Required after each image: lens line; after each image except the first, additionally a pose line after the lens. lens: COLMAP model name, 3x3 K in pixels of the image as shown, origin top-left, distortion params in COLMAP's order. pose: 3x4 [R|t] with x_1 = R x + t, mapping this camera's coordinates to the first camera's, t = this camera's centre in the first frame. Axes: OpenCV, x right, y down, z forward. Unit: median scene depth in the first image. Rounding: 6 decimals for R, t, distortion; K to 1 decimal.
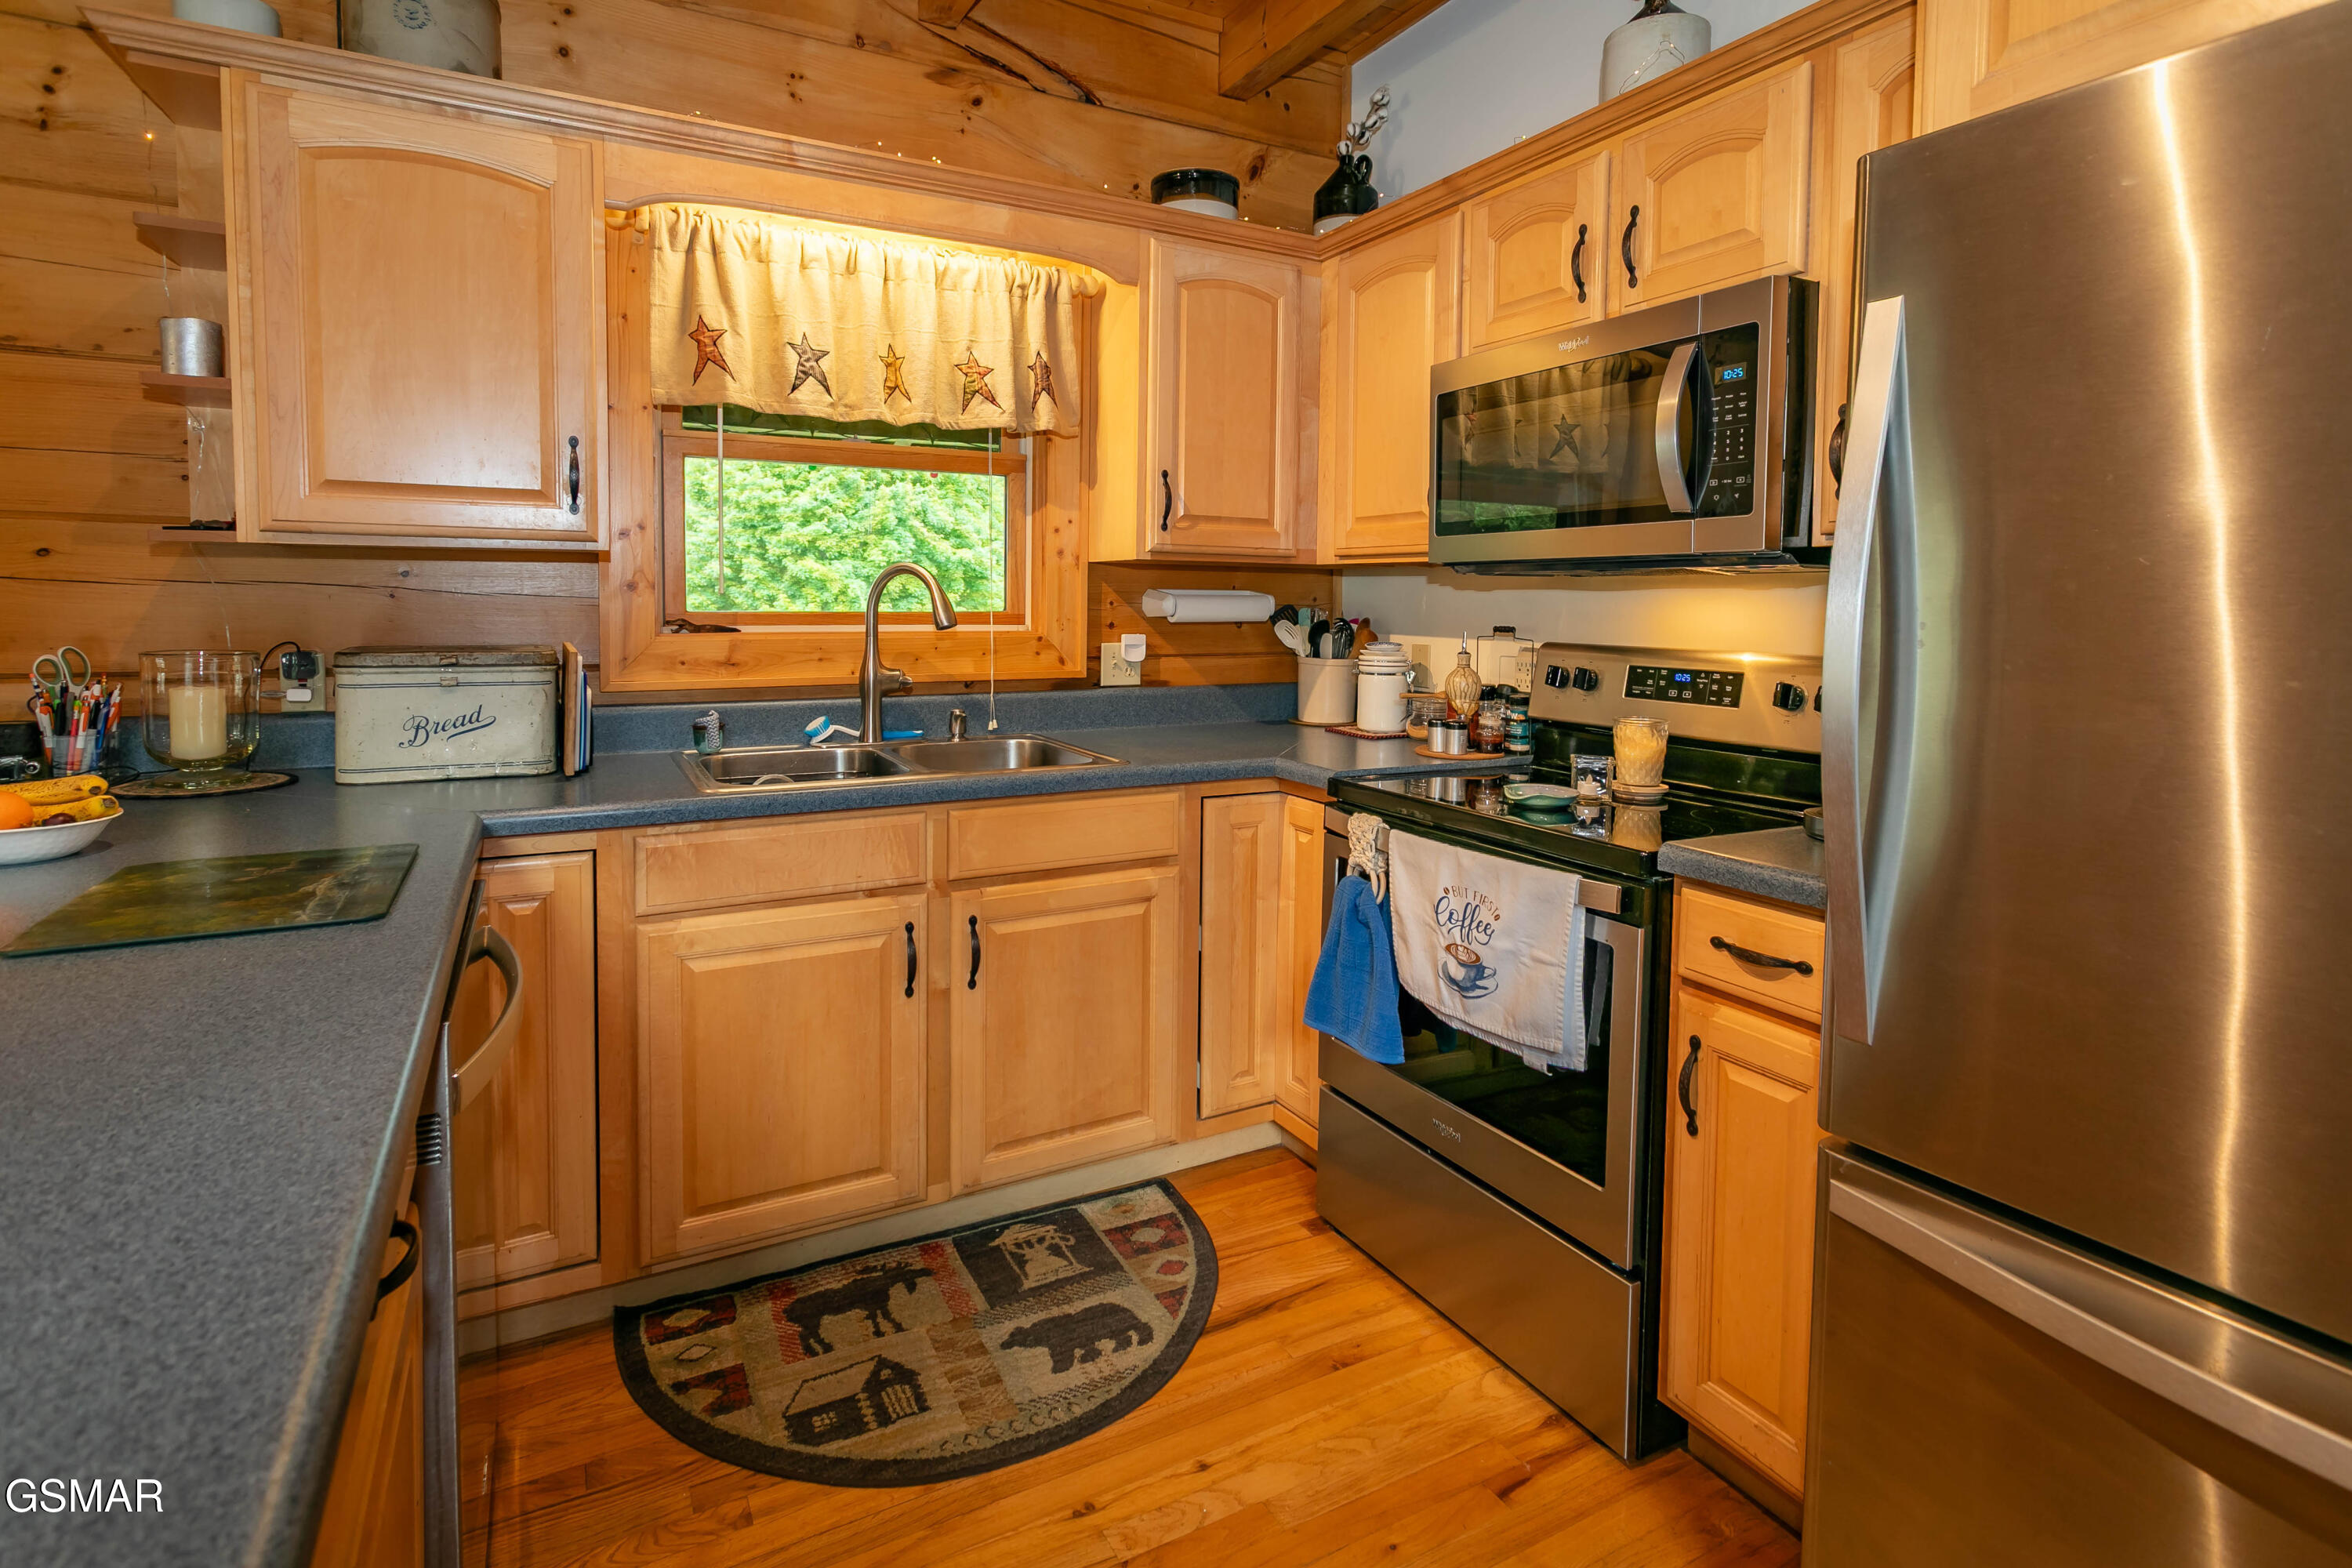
lens RADIAL K [[1148.8, 0, 1172.2], [0, 1148.8, 648.8], [0, 0, 1]] dist [0.001064, 0.000602]
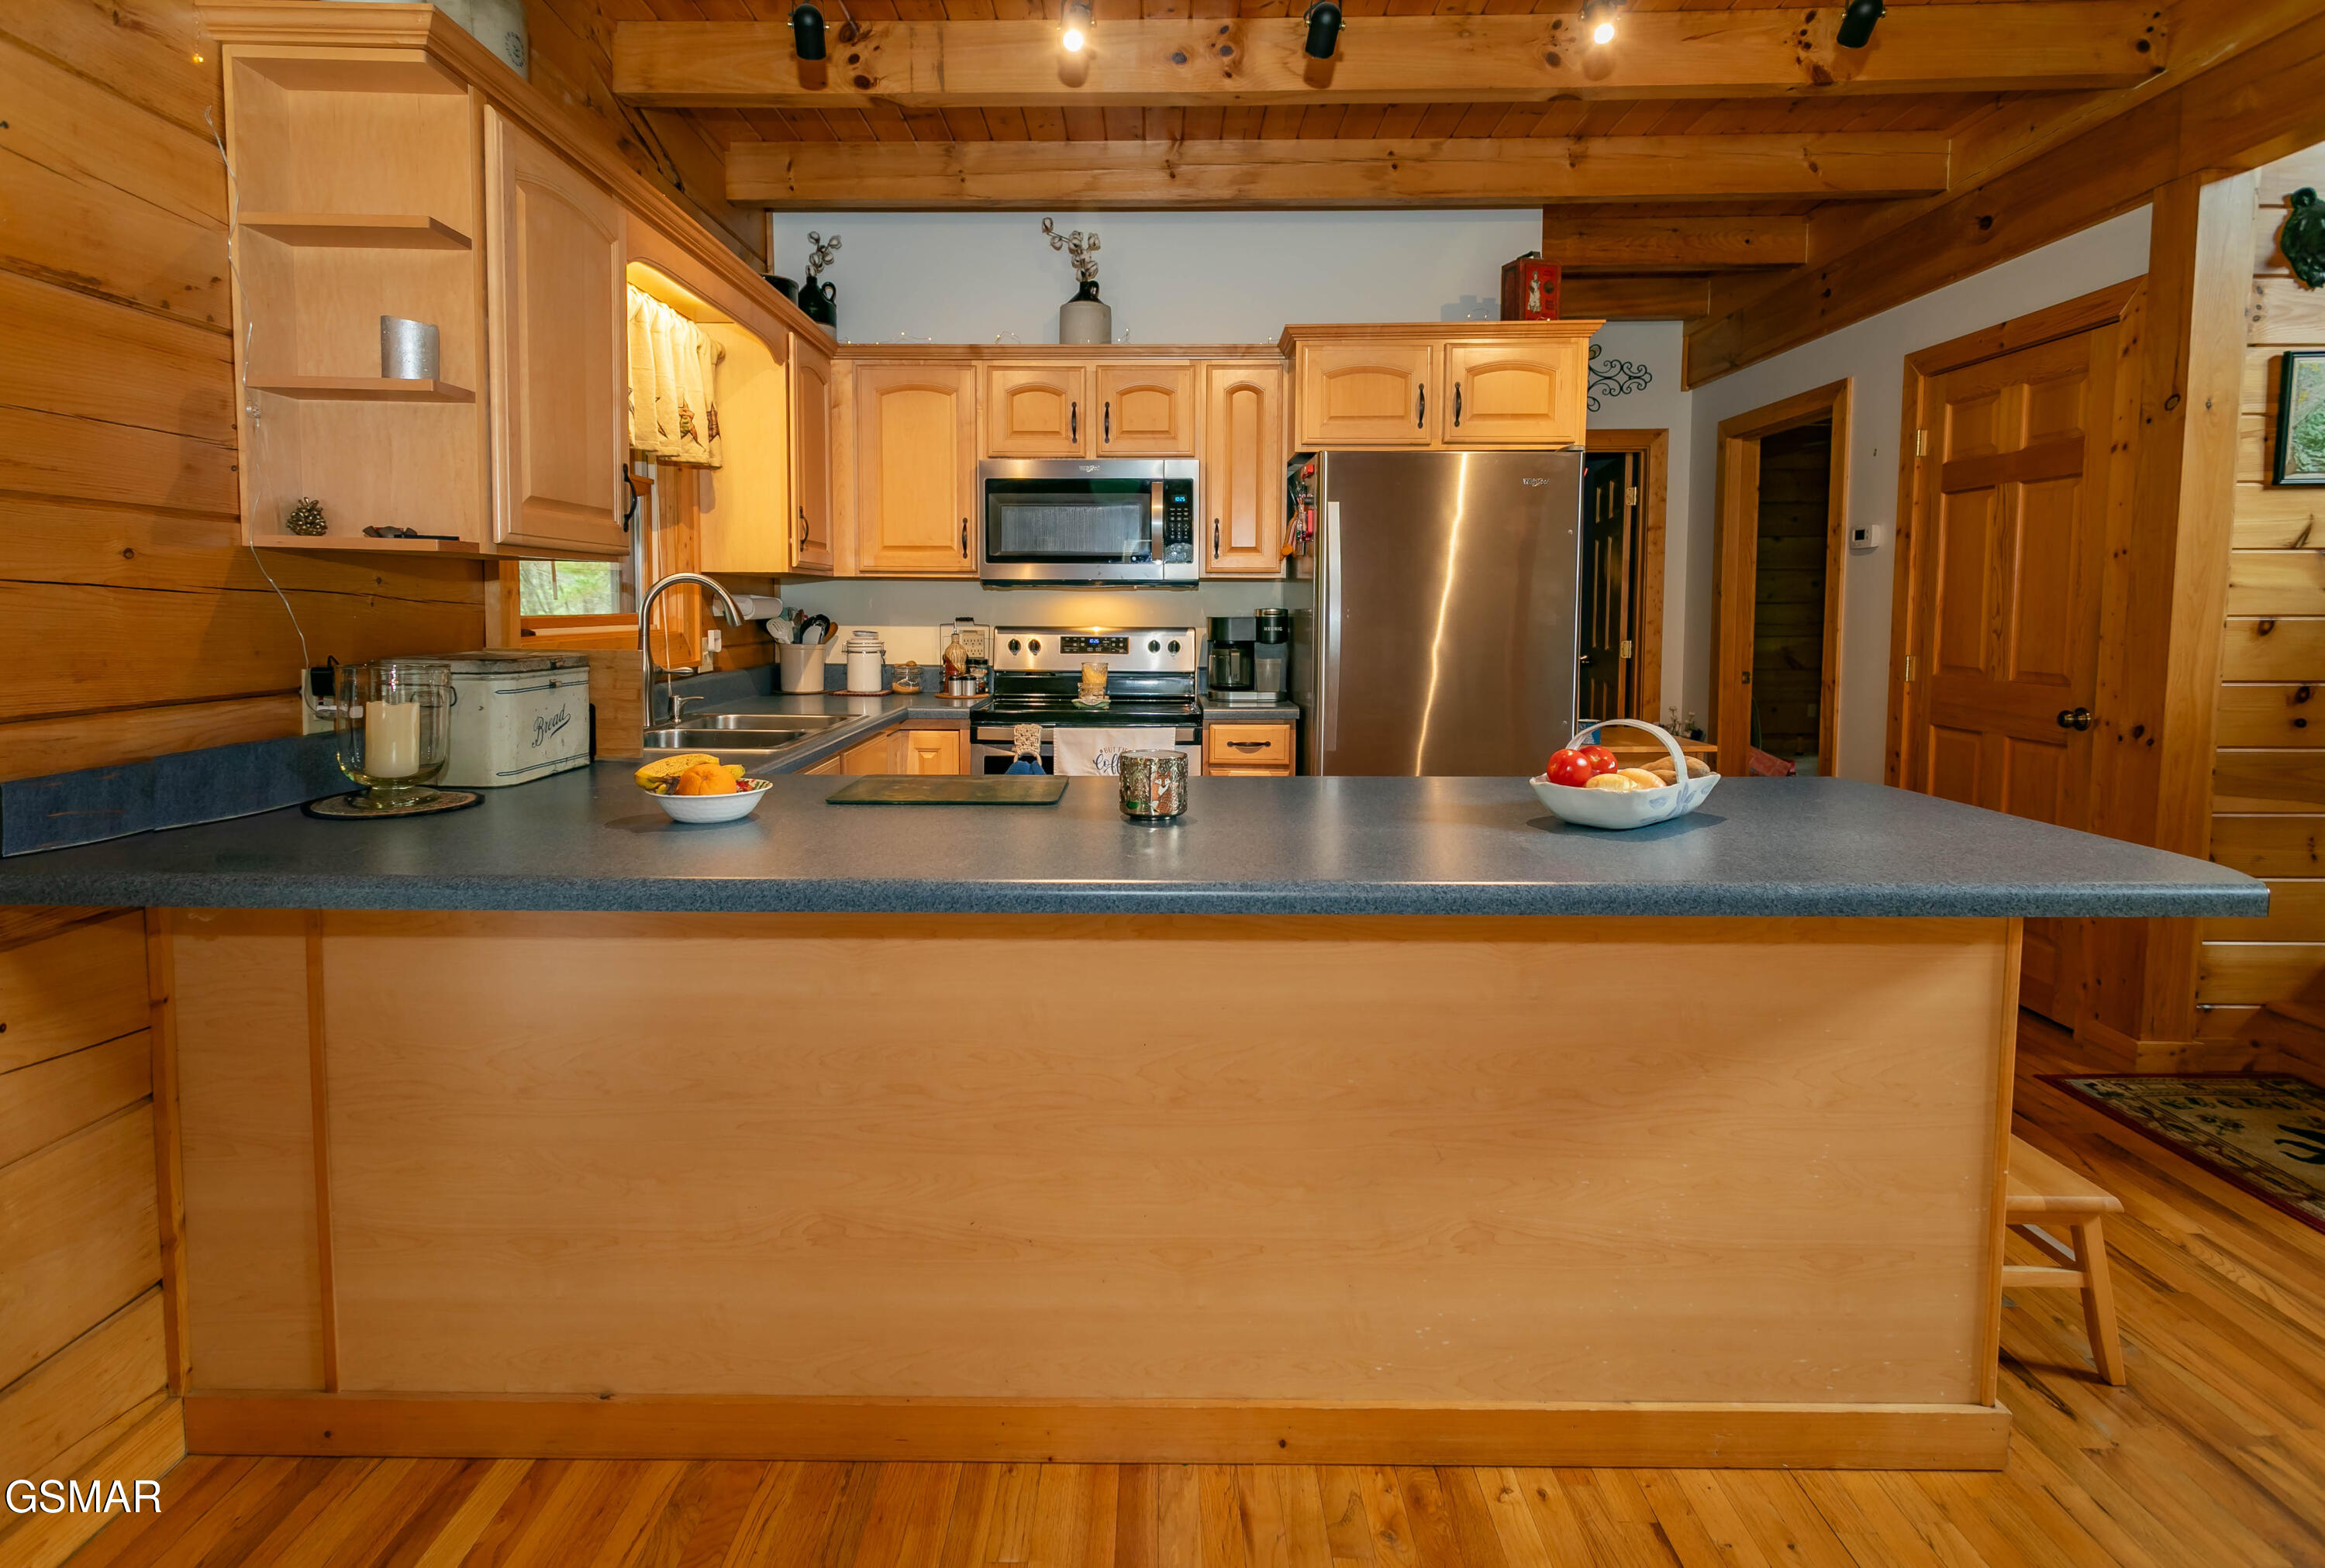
lens RADIAL K [[1141.9, 0, 1145.8], [0, 1141.9, 682.4], [0, 0, 1]] dist [0.002220, 0.000594]
pose [[0.484883, -0.068104, 0.871924, -1.027673], [0.038705, 0.997658, 0.056401, -0.008902], [-0.873722, 0.006400, 0.486383, -0.006650]]
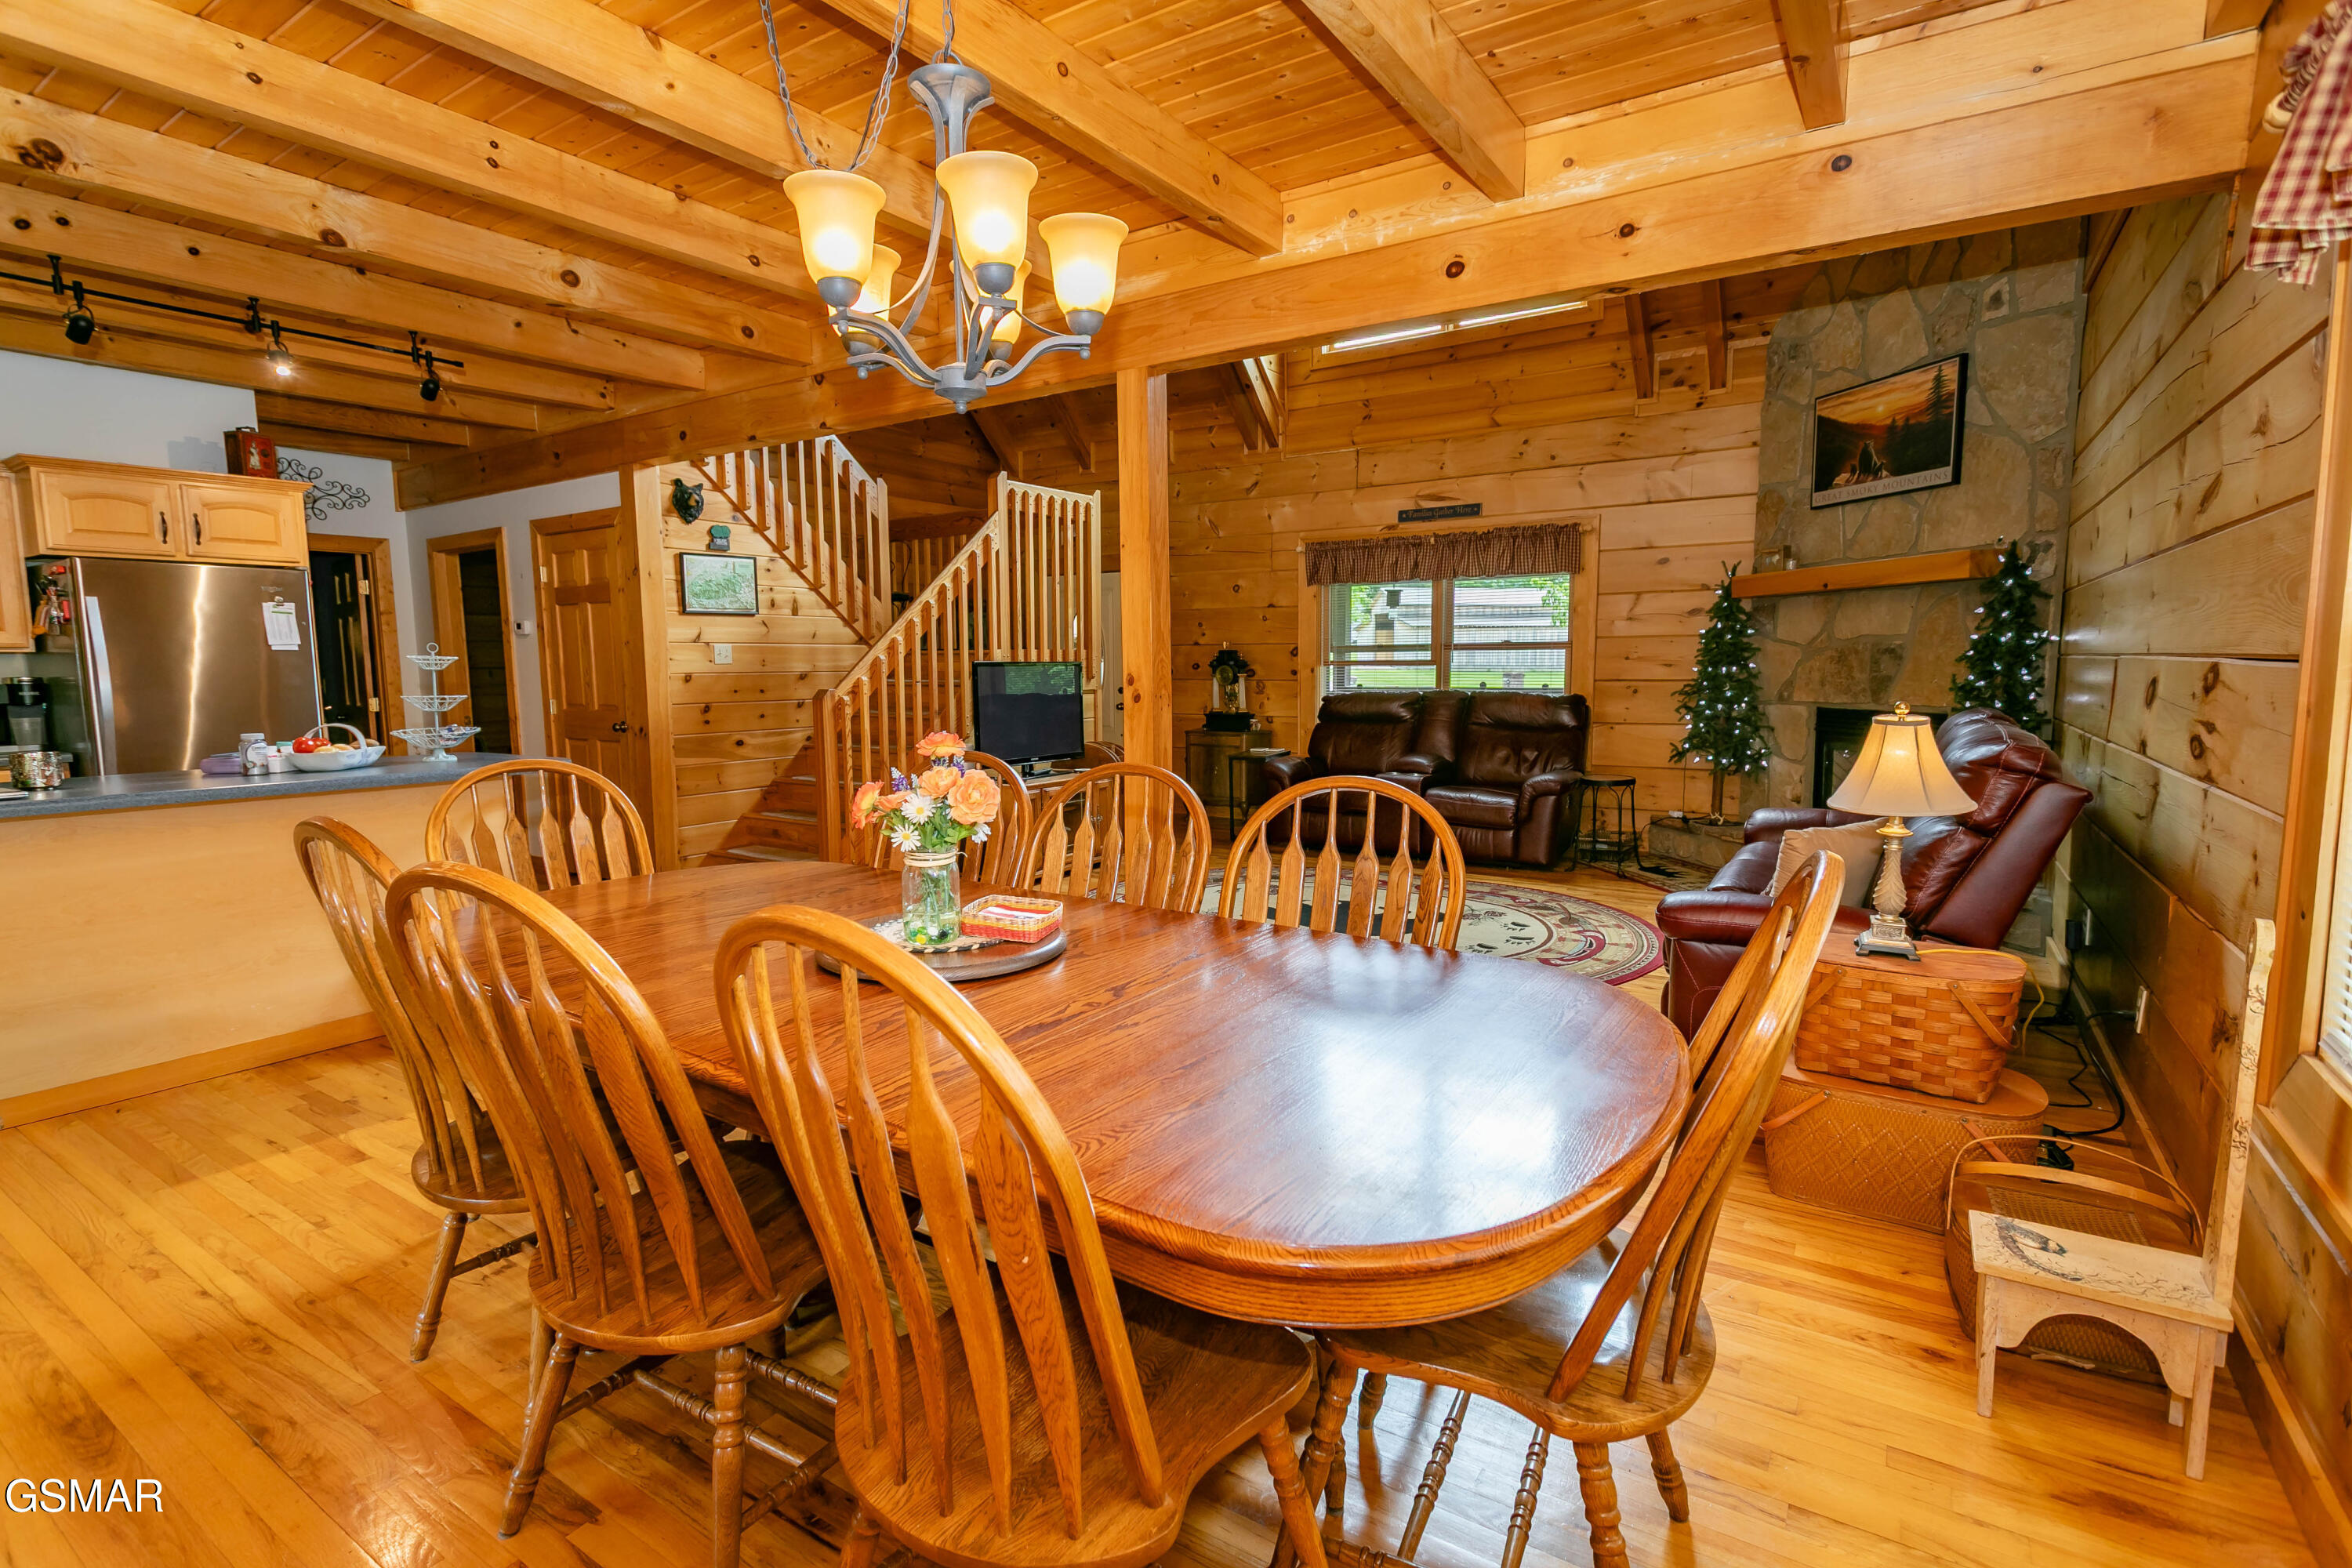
lens RADIAL K [[1116.0, 0, 1173.6], [0, 1116.0, 794.3], [0, 0, 1]] dist [-0.001917, -0.000953]
pose [[-0.465703, -0.108032, 0.878322, -2.133166], [0.038969, 0.989054, 0.142314, -0.010995], [-0.884083, 0.100503, -0.456396, -0.230956]]
